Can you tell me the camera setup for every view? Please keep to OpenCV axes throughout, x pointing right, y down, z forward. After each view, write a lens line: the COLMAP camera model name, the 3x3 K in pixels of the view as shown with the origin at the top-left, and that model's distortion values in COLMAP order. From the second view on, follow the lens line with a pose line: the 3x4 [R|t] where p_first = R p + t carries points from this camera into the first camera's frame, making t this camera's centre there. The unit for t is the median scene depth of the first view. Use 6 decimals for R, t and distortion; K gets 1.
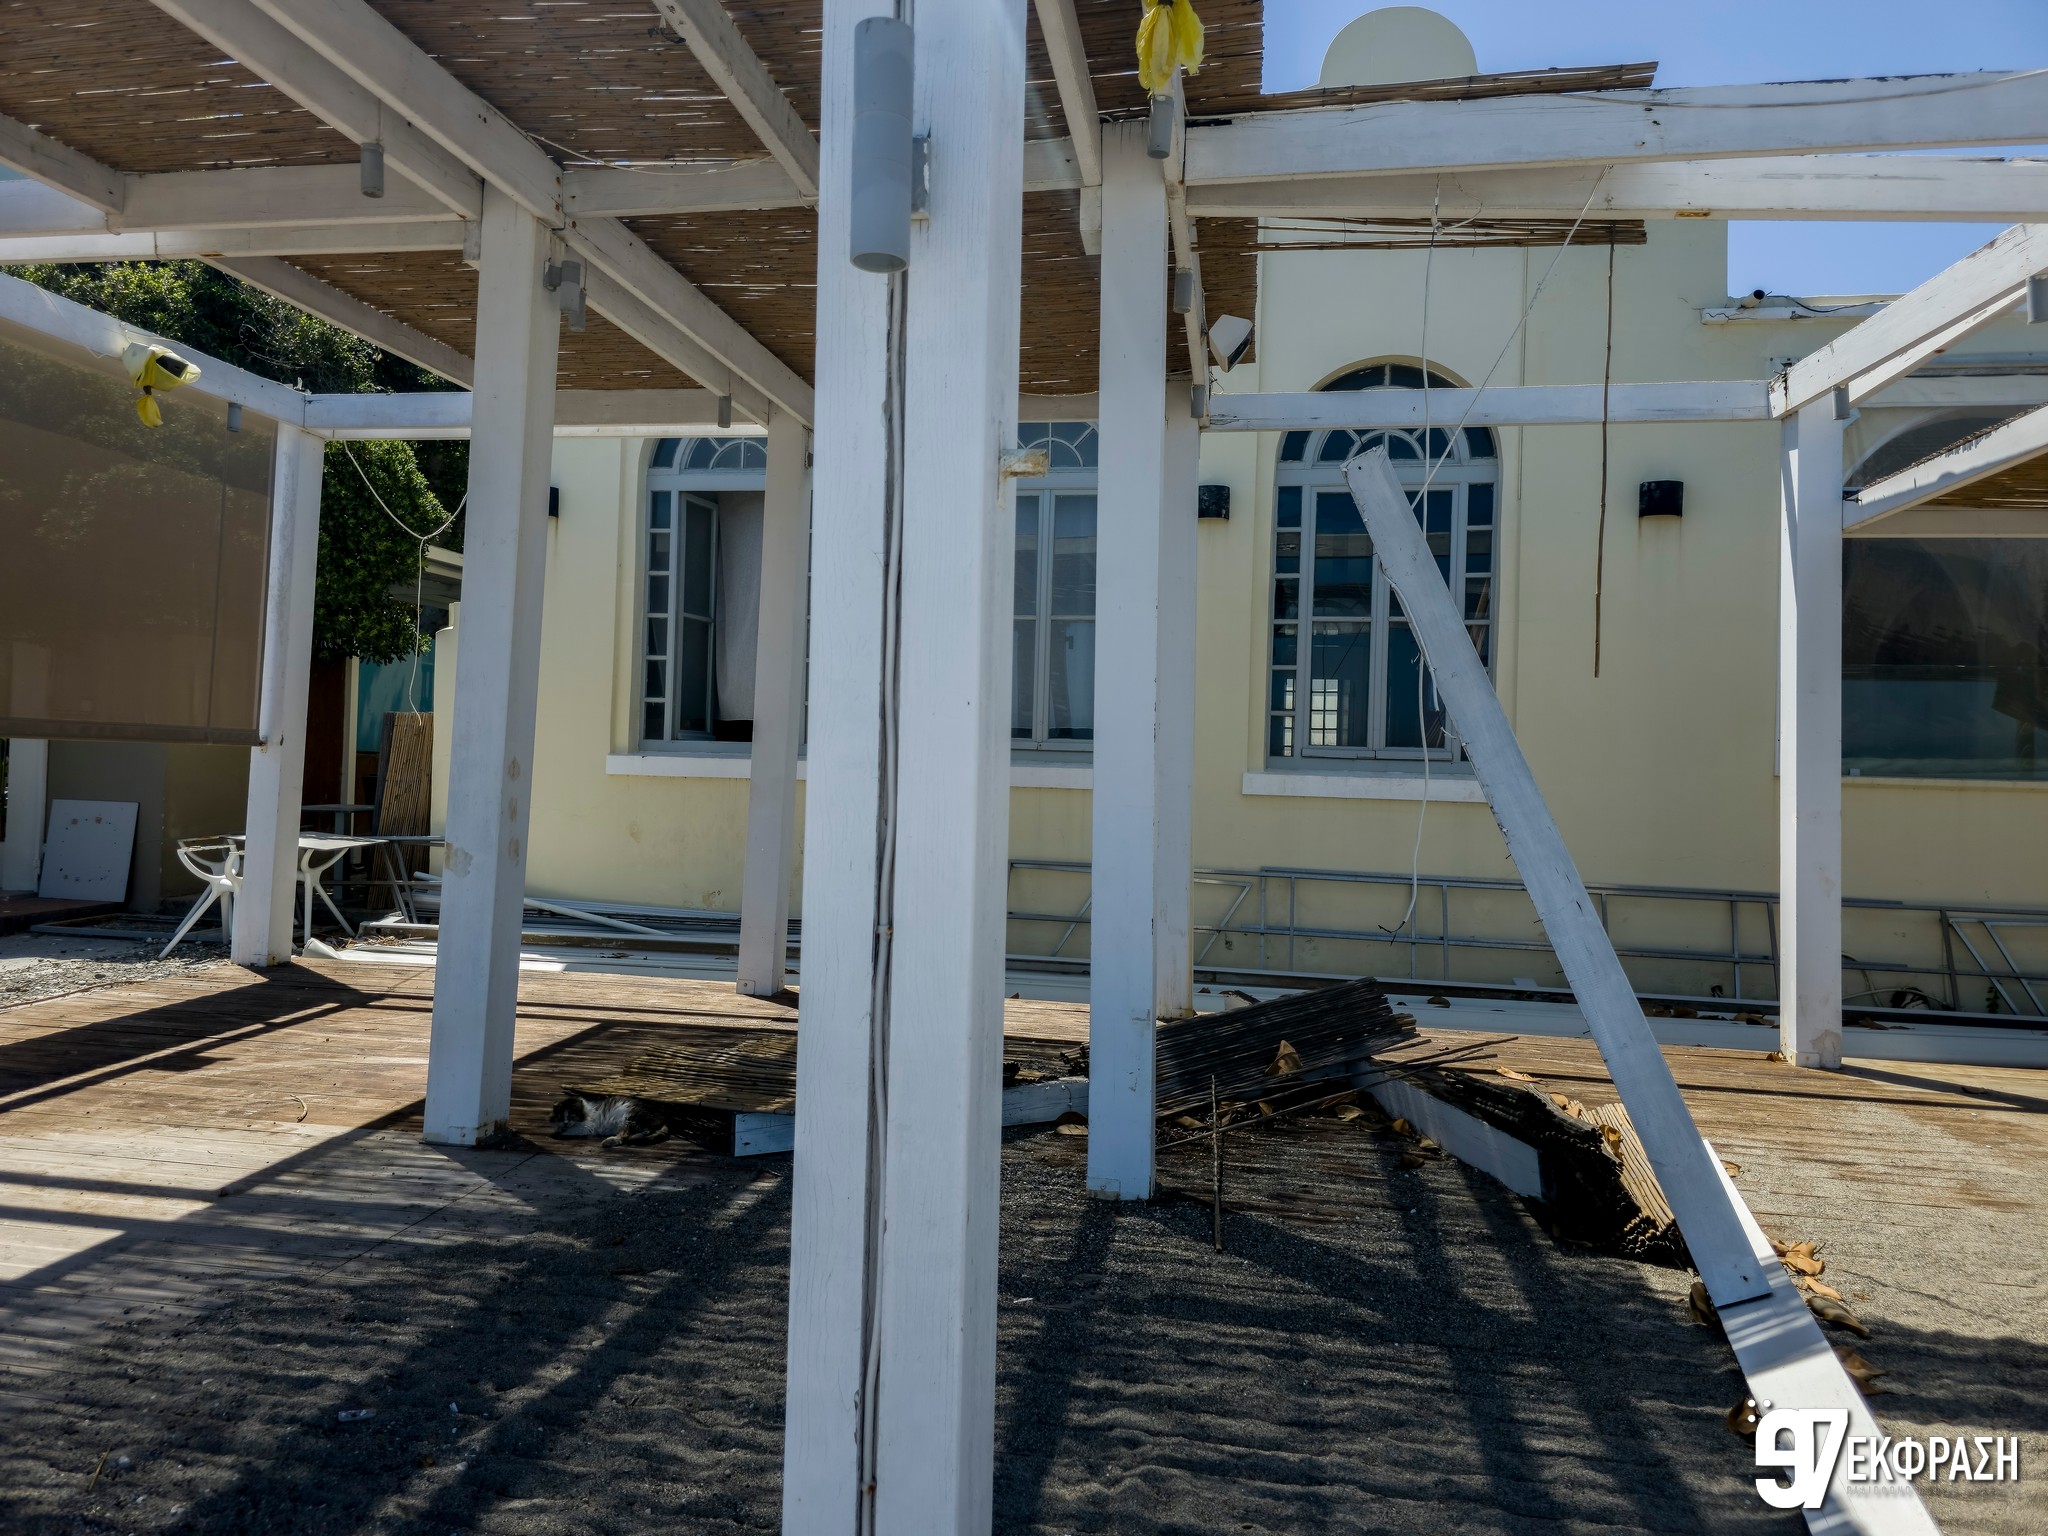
lens RADIAL K [[1362.3, 0, 984.9], [0, 1362.3, 758.8], [0, 0, 1]] dist [0.054157, -0.037599]
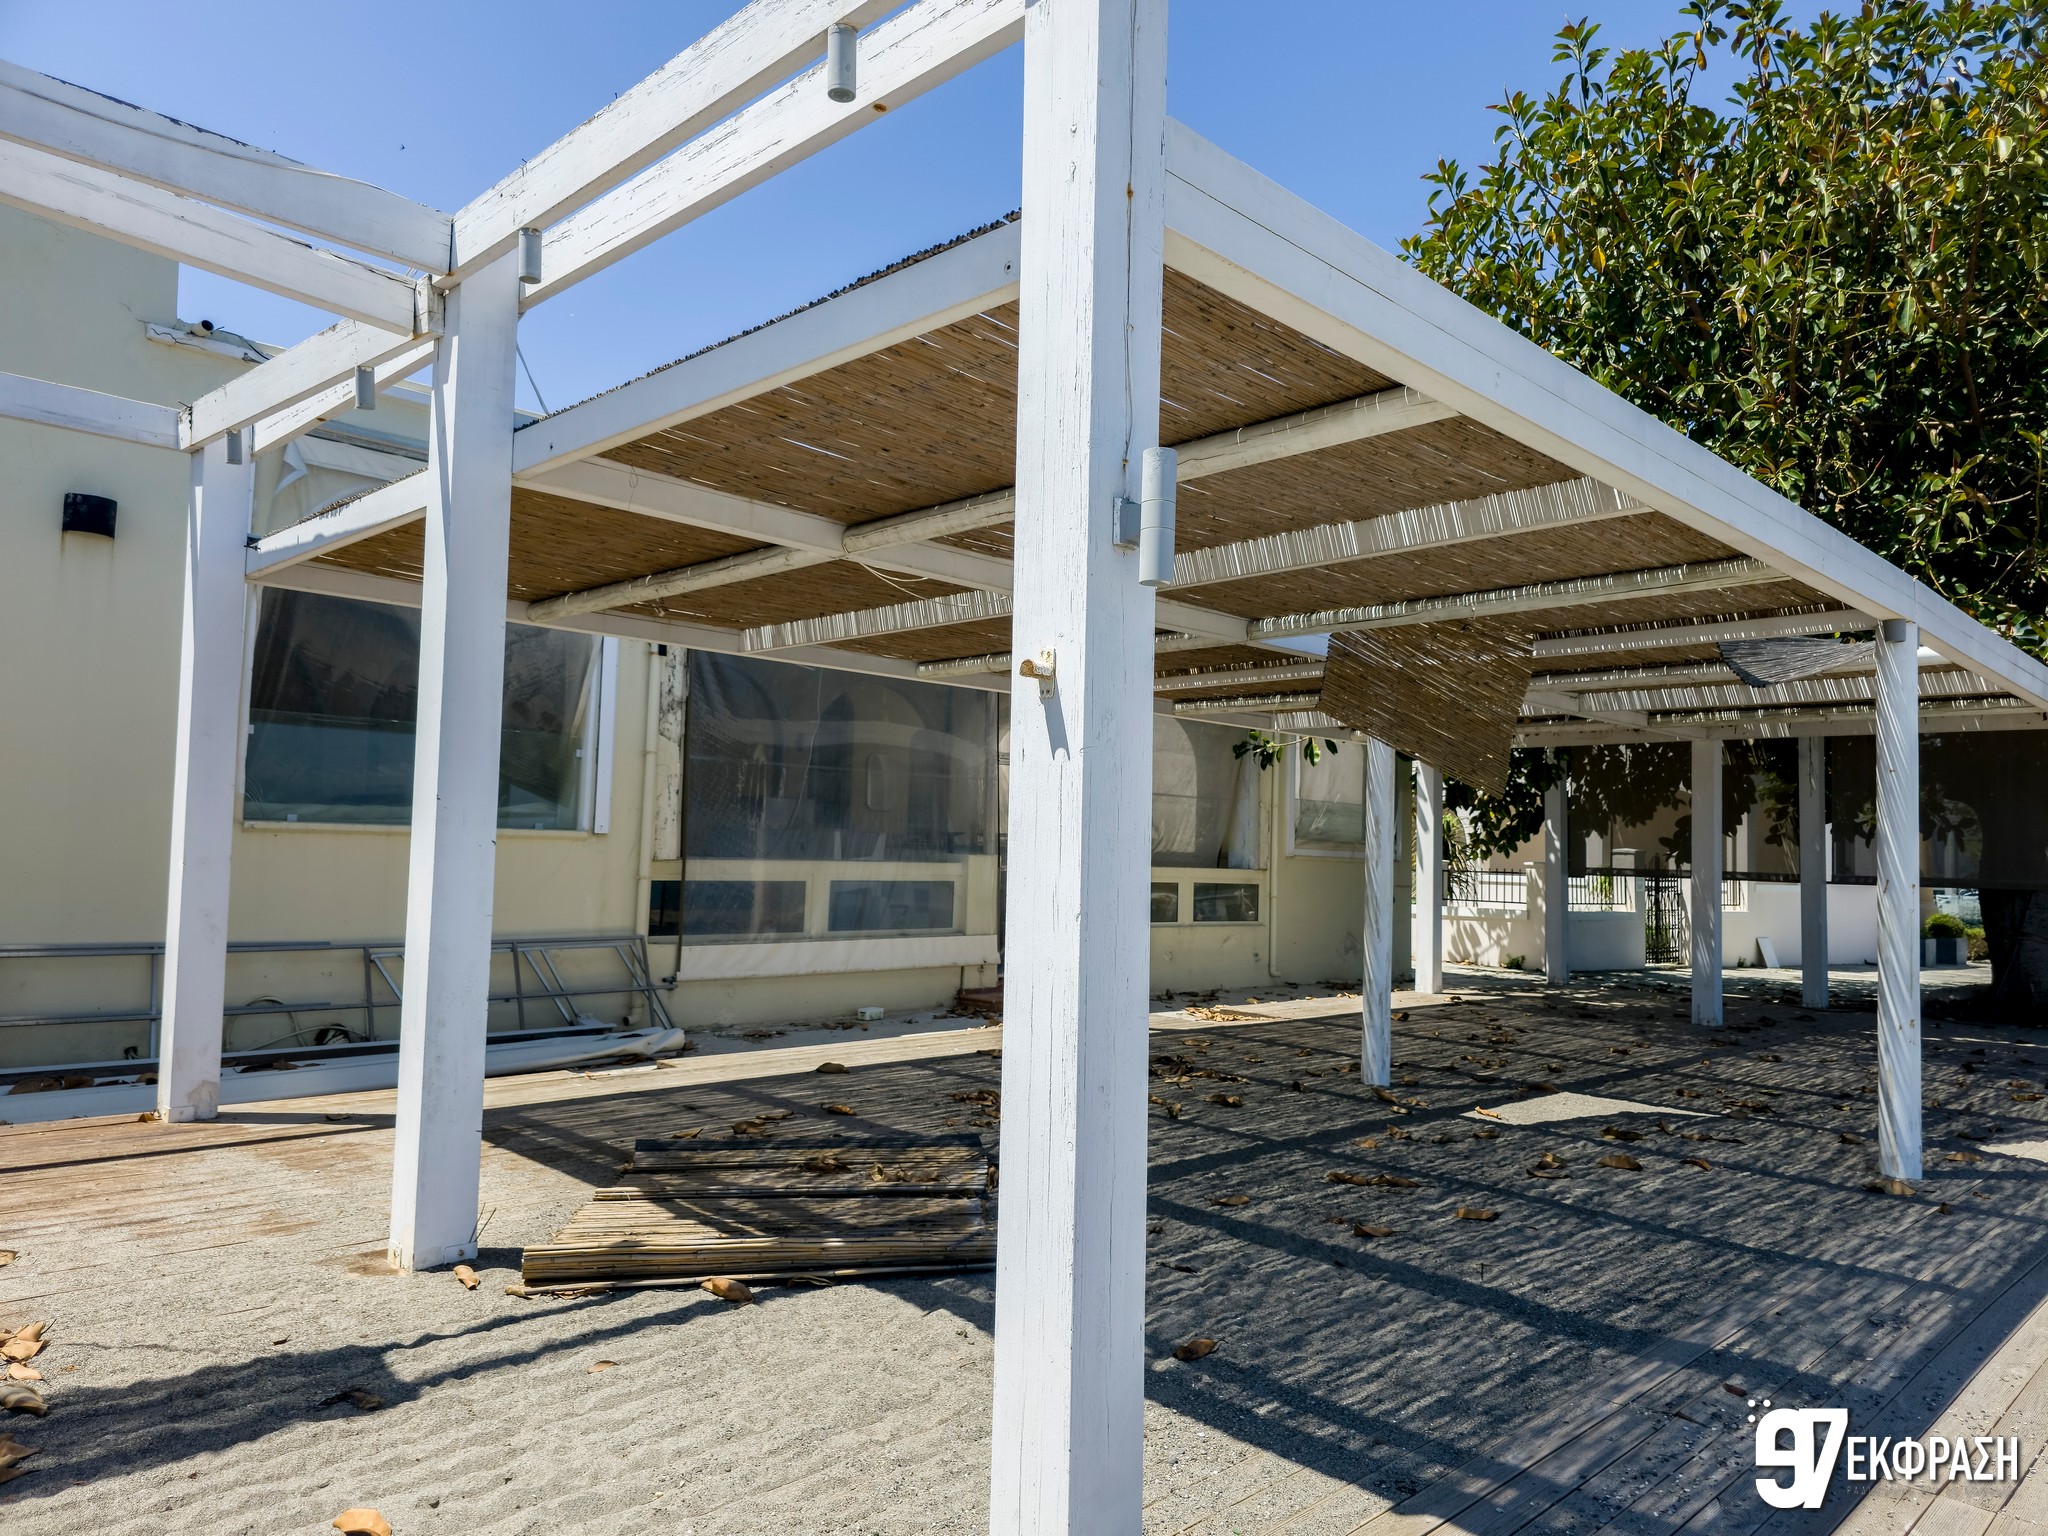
lens RADIAL K [[1404.7, 0, 1024.0], [0, 1404.7, 768.0], [0, 0, 1]] dist [0.041301, -0.038174]
pose [[0.567284, 0.037234, 0.822680, 0.096544], [-0.015841, 0.999286, -0.034304, 0.000478], [-0.823370, 0.006427, 0.567469, -0.045456]]
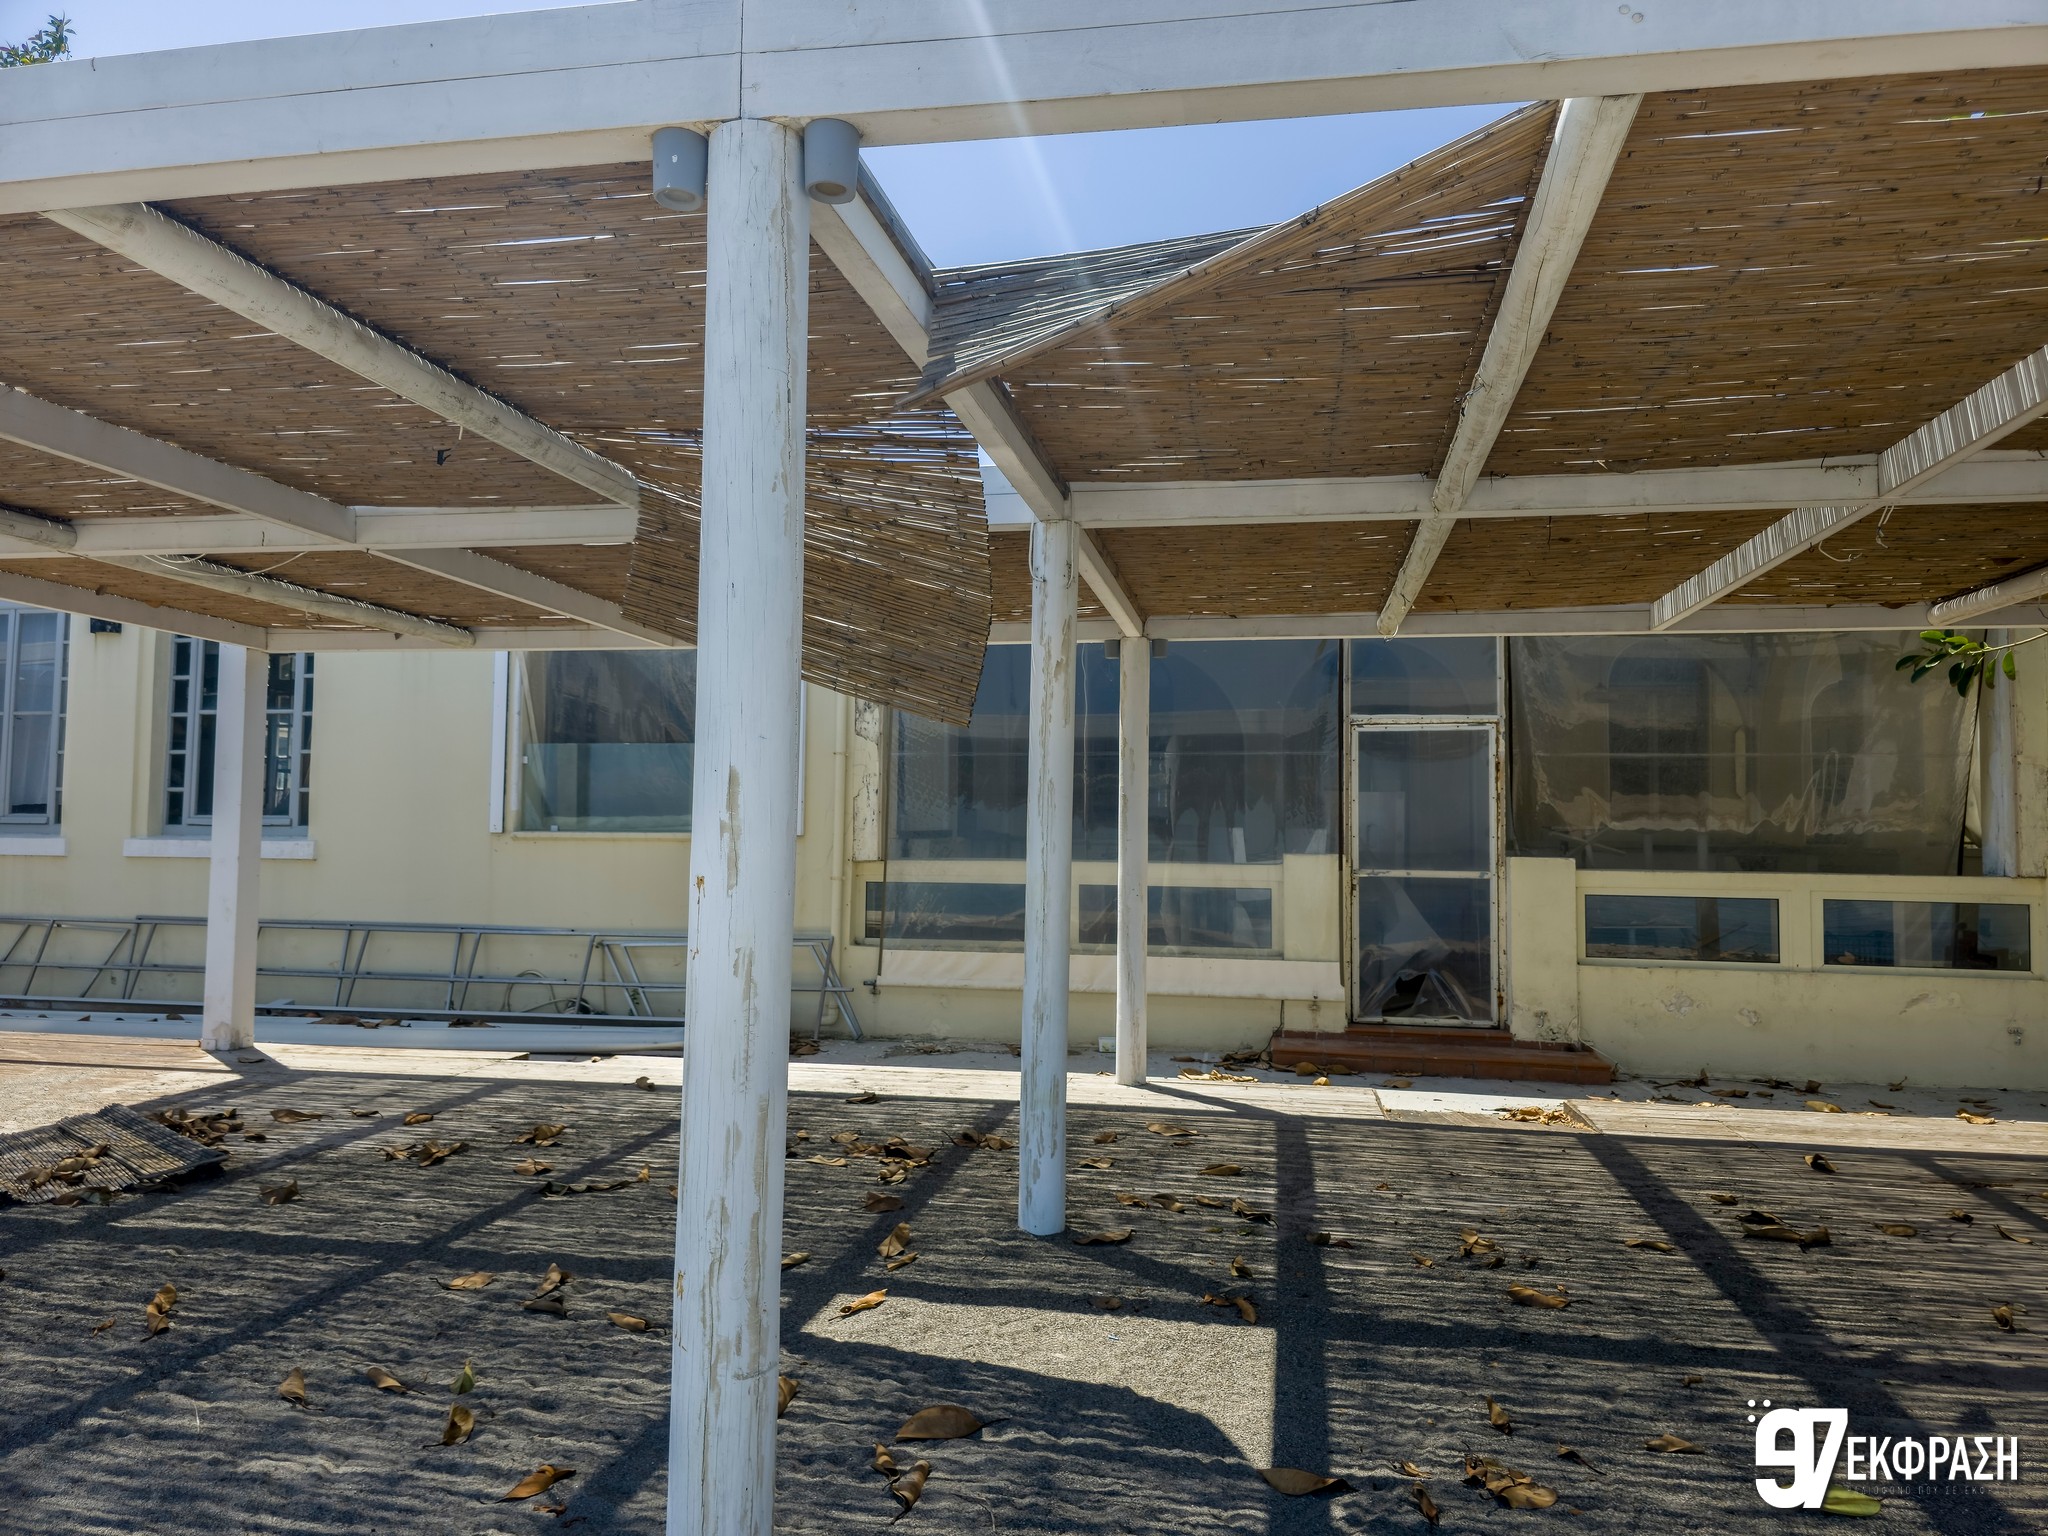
lens RADIAL K [[1320.1, 0, 1024.0], [0, 1320.1, 768.0], [0, 0, 1]] dist [0.037856, -0.001324]
pose [[0.999830, -0.016440, -0.008395, 1.355048], [0.015935, 0.998242, -0.057087, 0.038941], [0.009318, 0.056944, 0.998334, -0.274747]]
